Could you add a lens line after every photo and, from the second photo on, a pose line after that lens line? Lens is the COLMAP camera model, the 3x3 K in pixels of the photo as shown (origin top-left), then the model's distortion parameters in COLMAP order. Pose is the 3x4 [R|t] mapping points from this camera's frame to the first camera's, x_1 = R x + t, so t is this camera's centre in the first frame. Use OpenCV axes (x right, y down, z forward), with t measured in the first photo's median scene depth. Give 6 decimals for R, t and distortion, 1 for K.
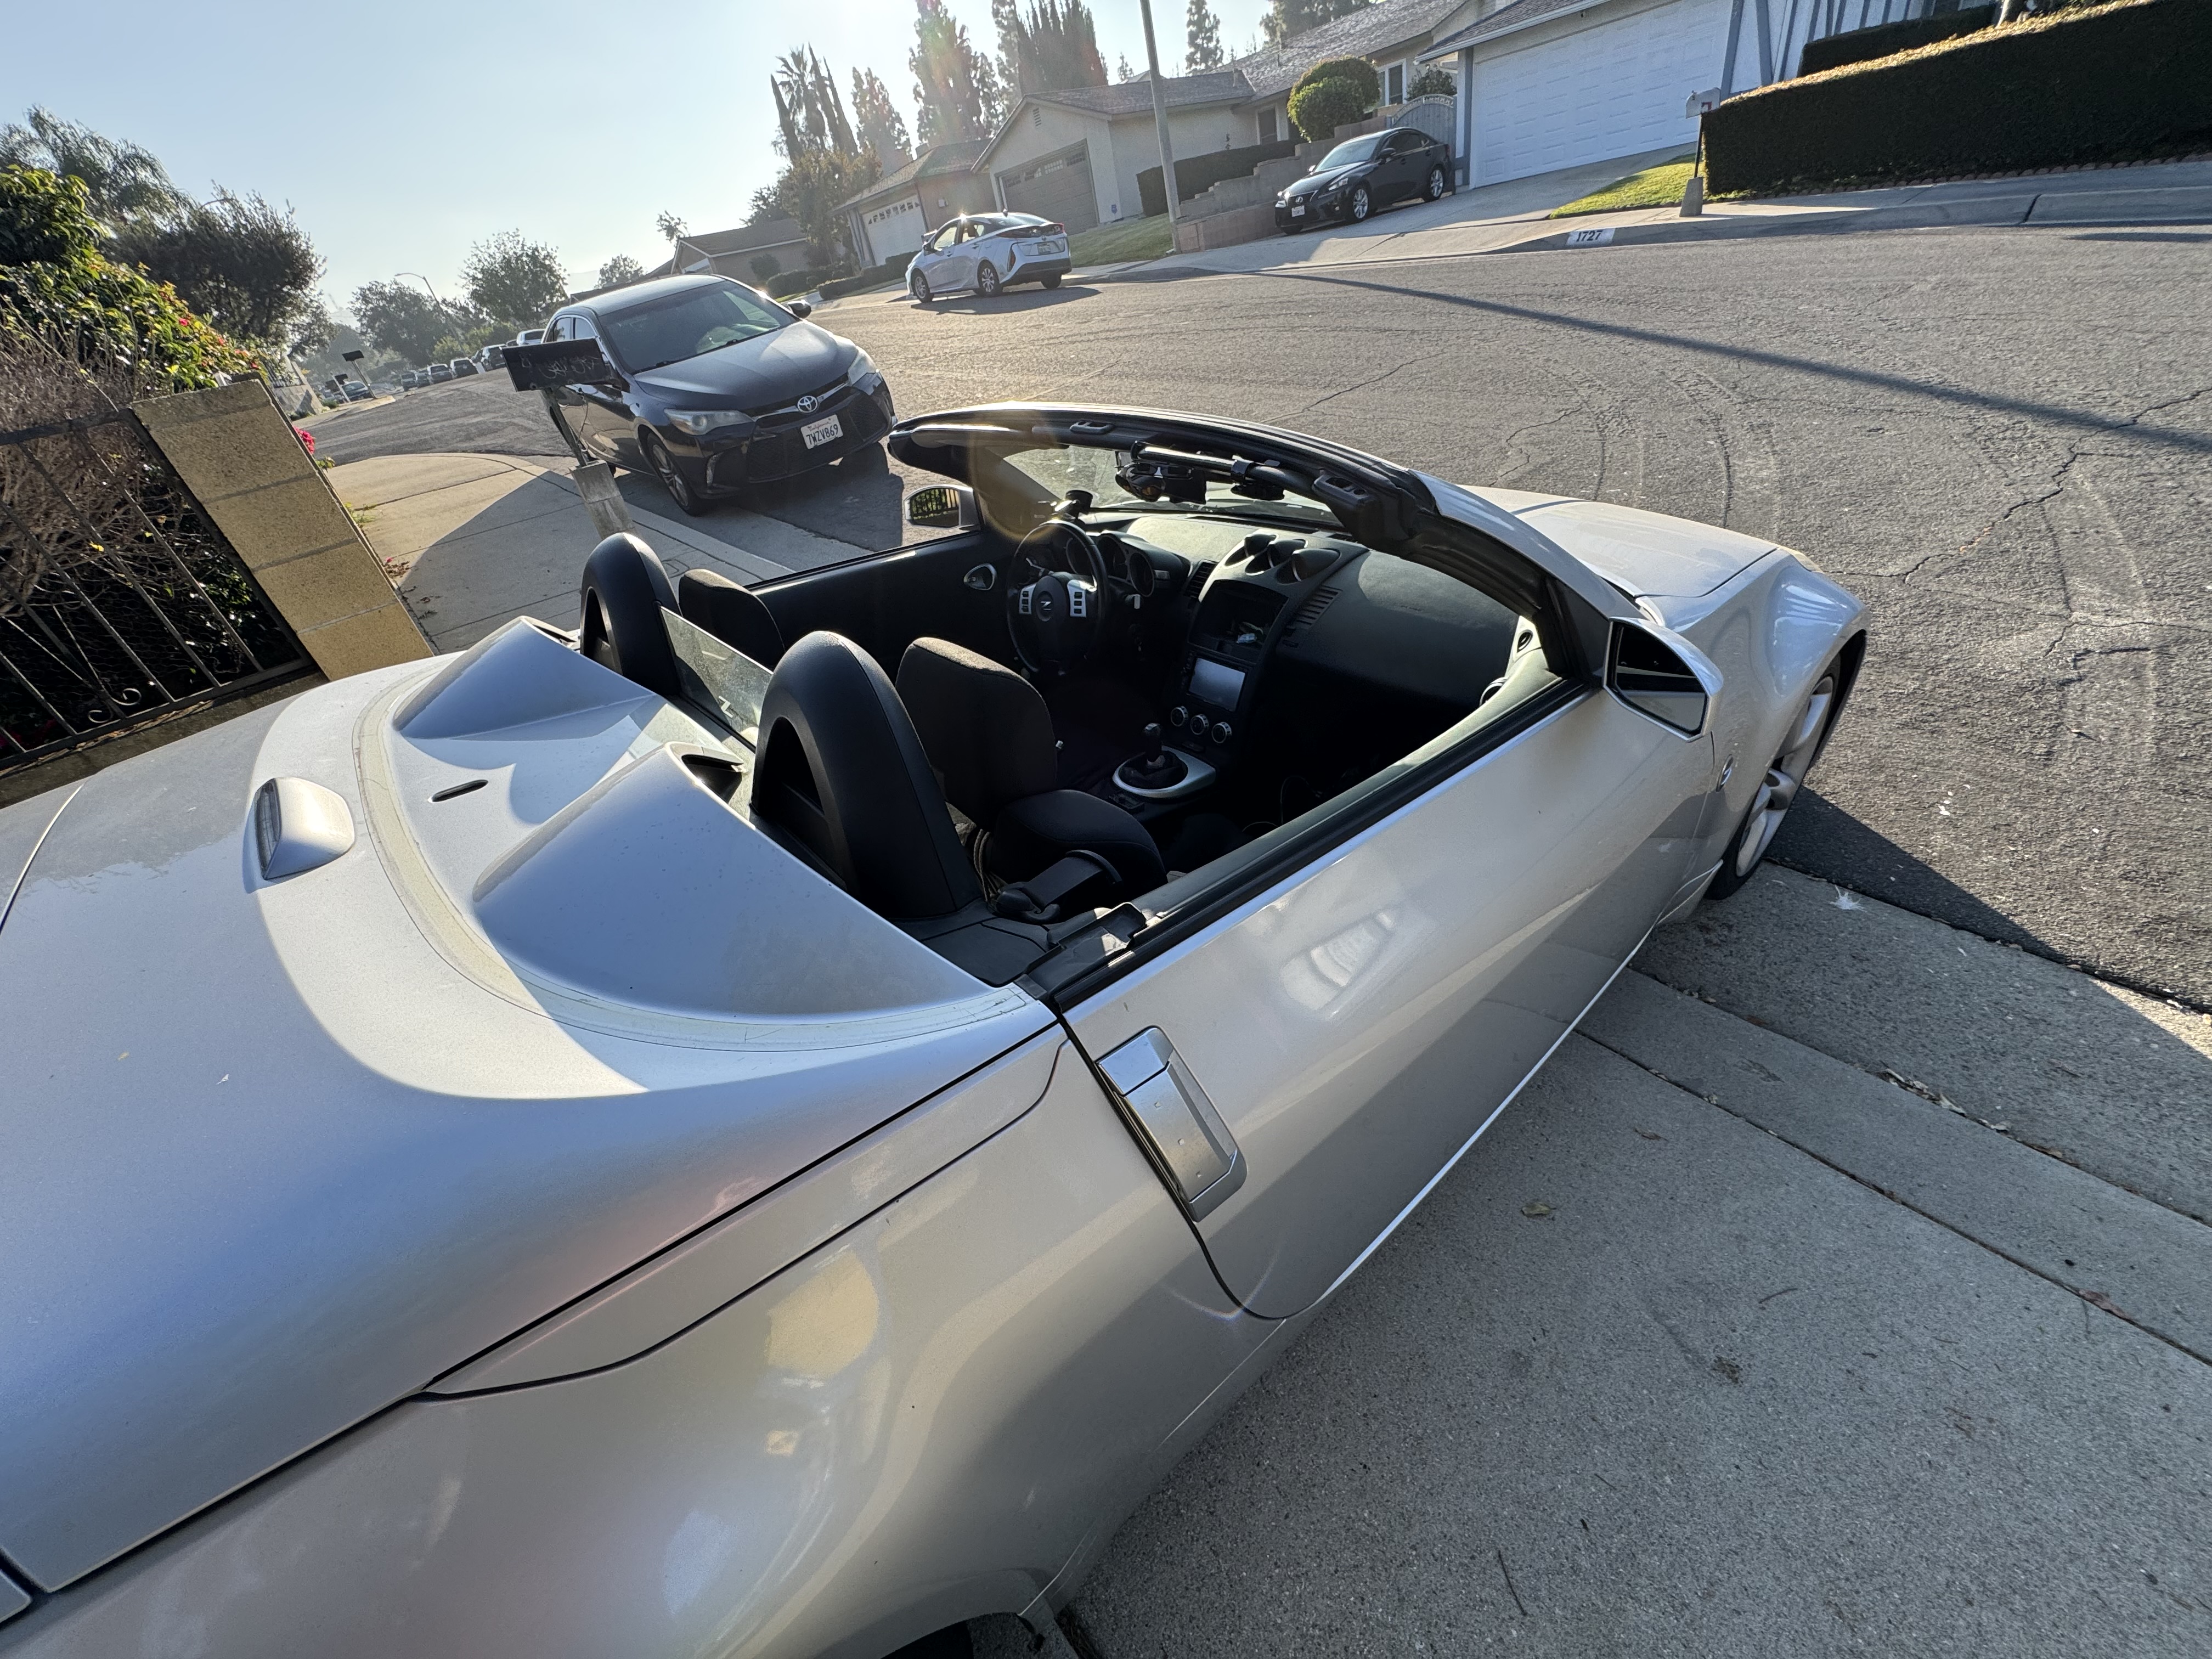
lens RADIAL K [[883.7, 0, 1106.0], [0, 883.7, 829.5], [0, 0, 1]] dist [-0.002630, 0.000281]
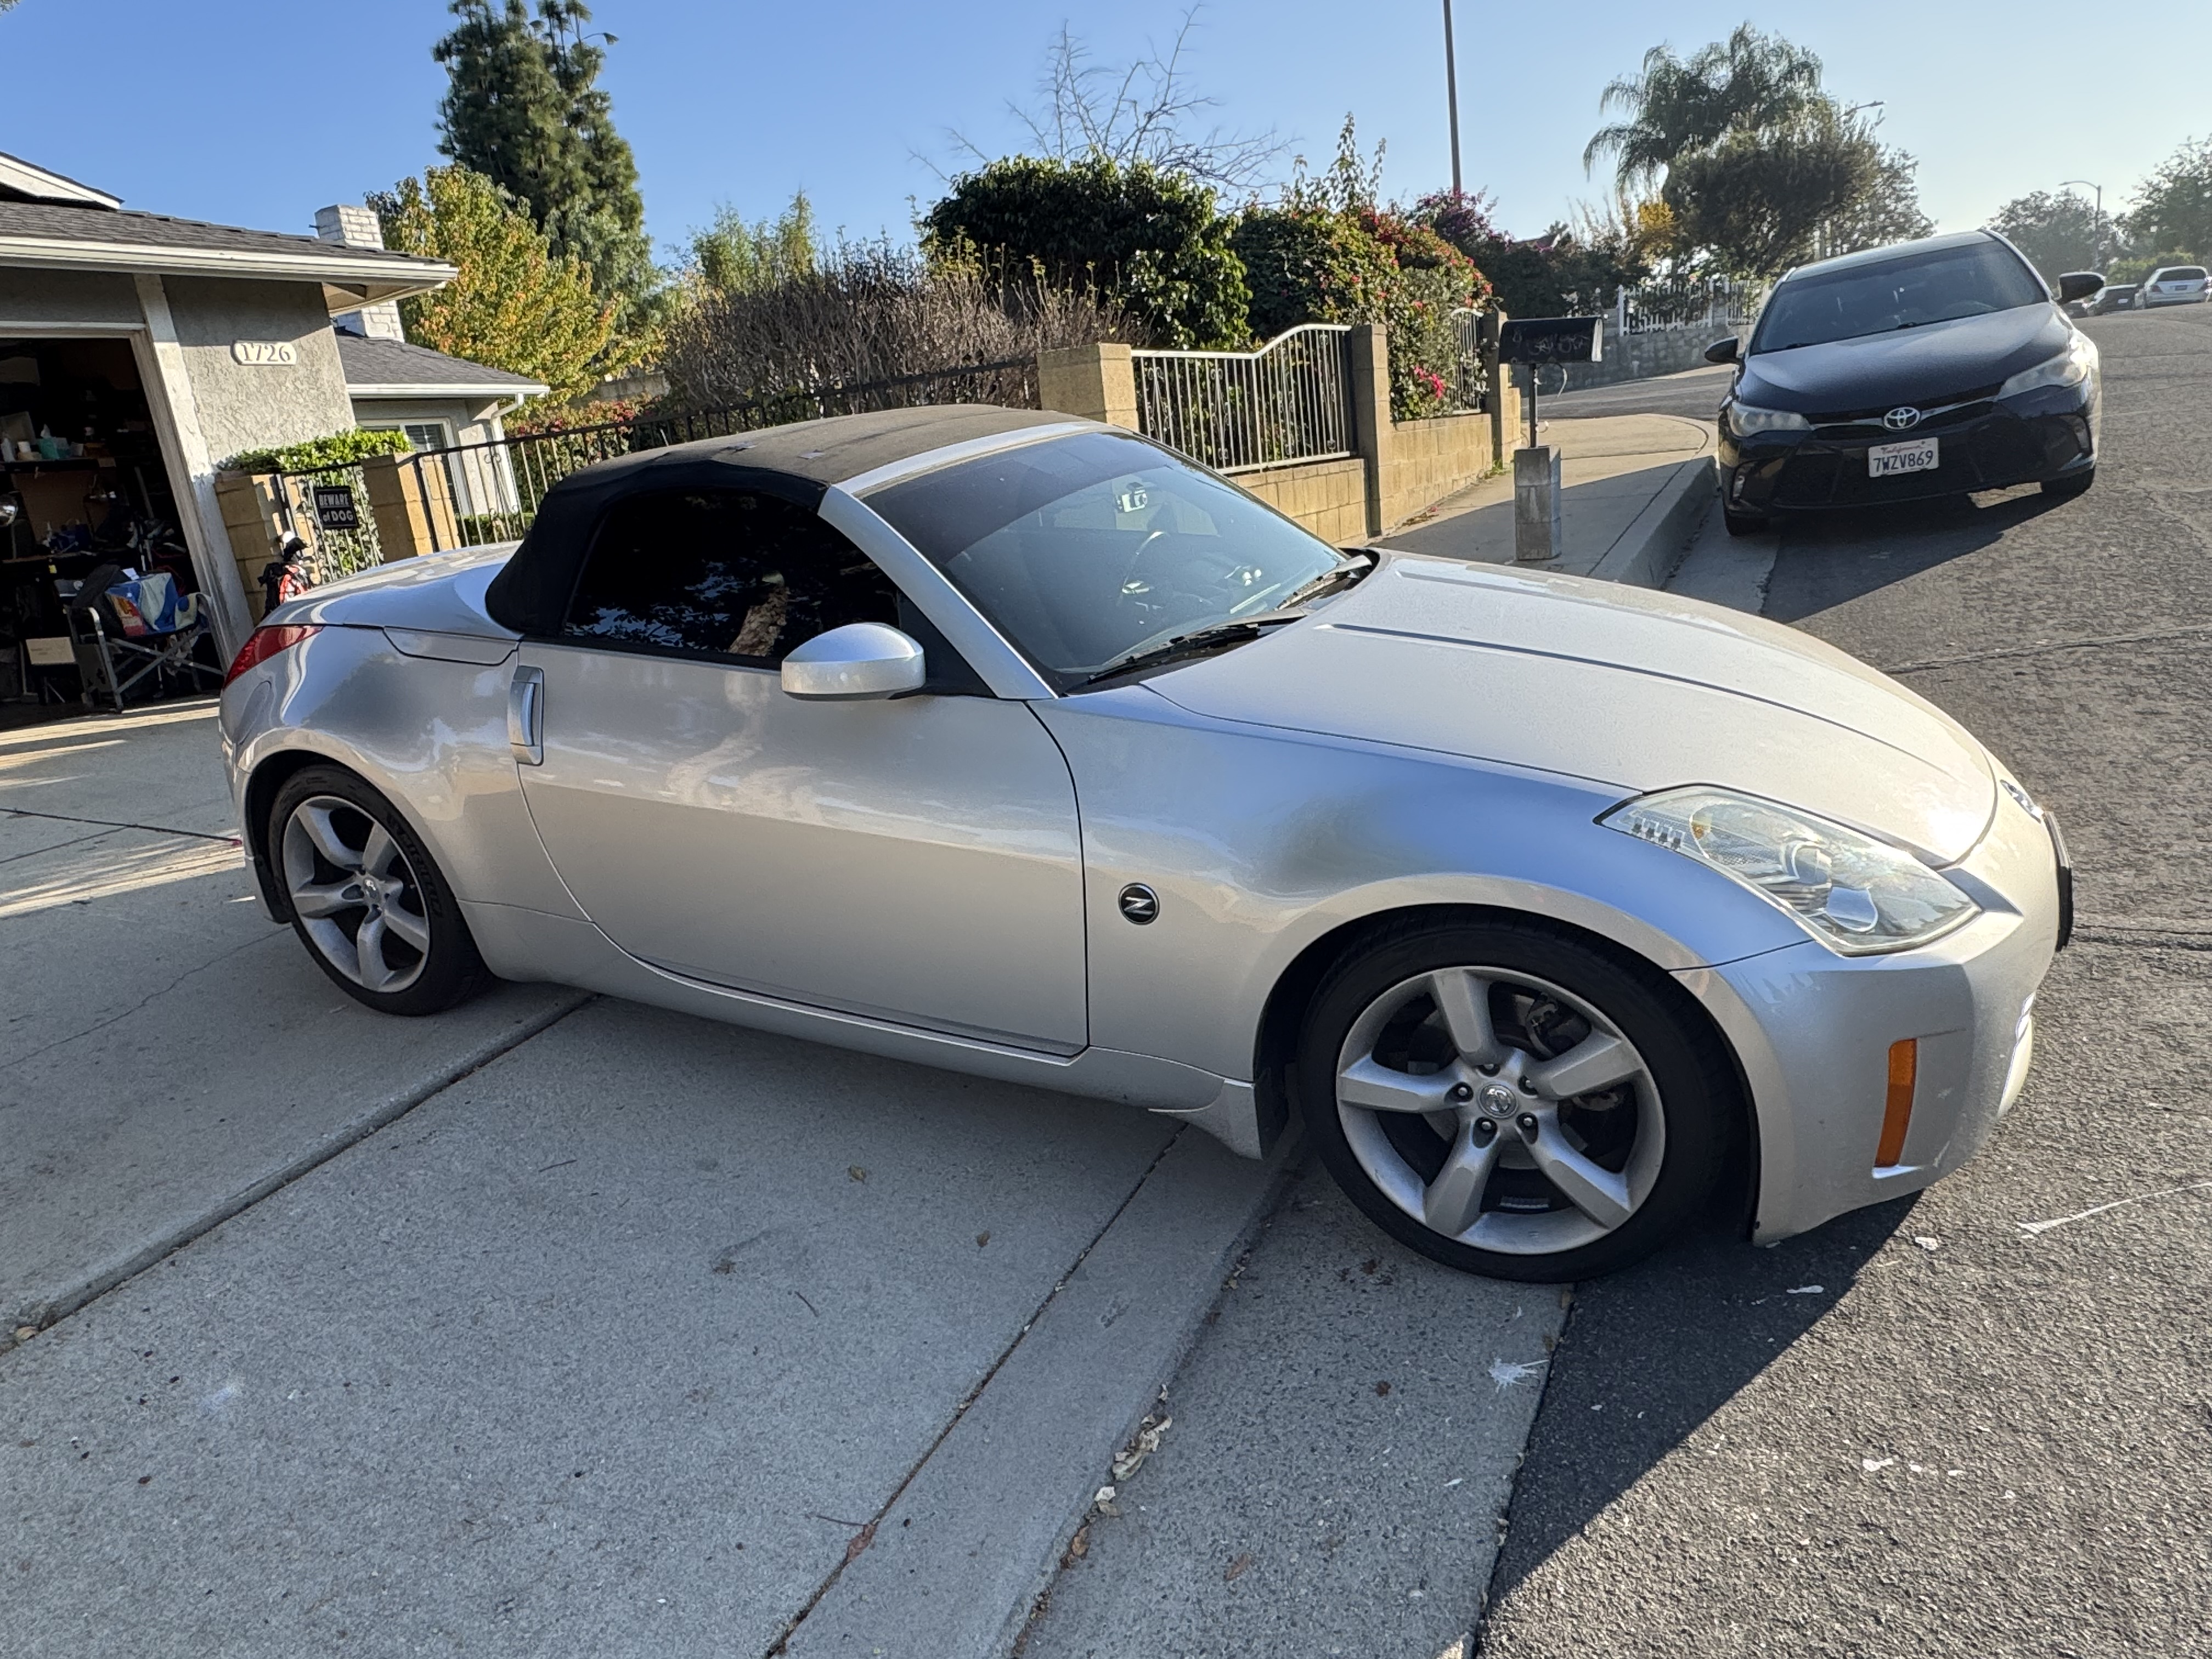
lens RADIAL K [[1391.7, 0, 1092.1], [0, 1391.7, 834.8], [0, 0, 1]] dist [-0.001565, 0.001535]
pose [[0.374016, 0.379272, -0.846324, 0.172821], [-0.478360, 0.860690, 0.174309, -0.032345], [0.794534, 0.339653, 0.503341, 0.022079]]
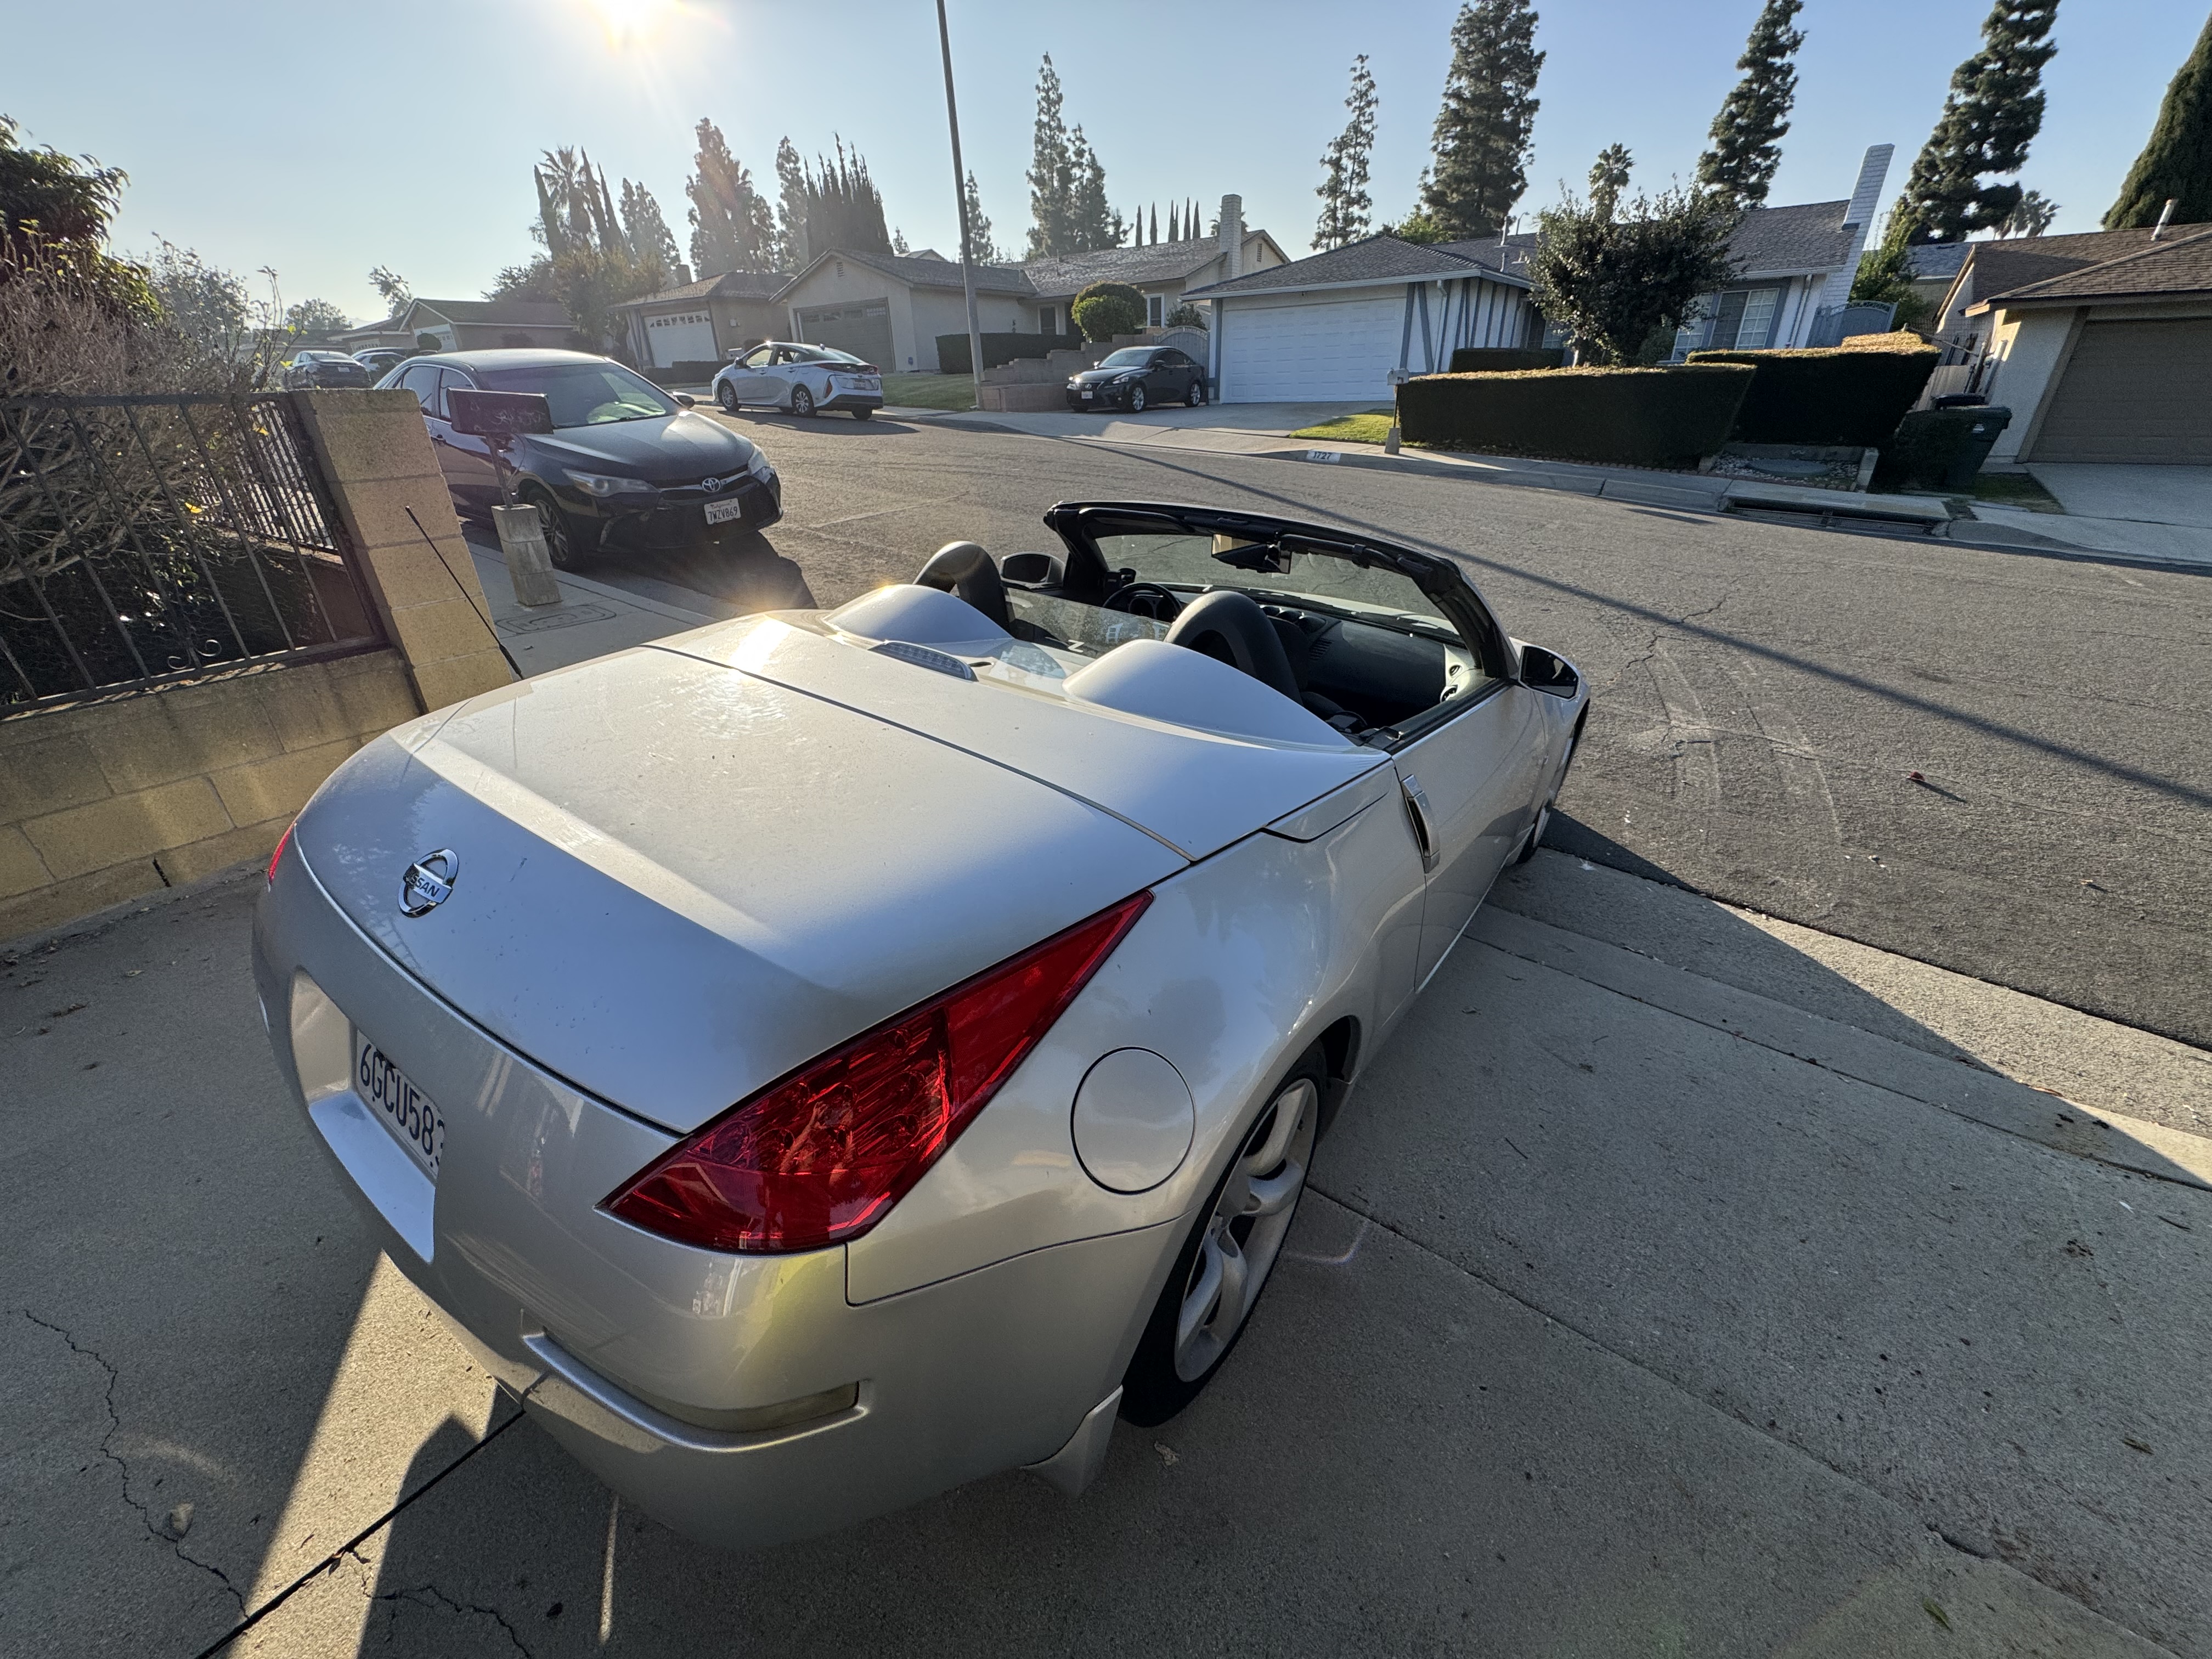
lens RADIAL K [[883.7, 0, 1106.0], [0, 883.7, 829.5], [0, 0, 1]] dist [-0.002630, 0.000281]
pose [[0.958973, 0.043664, 0.280113, -0.058844], [-0.004138, 0.990118, -0.140174, 0.030706], [-0.283466, 0.133264, 0.949678, -0.038066]]
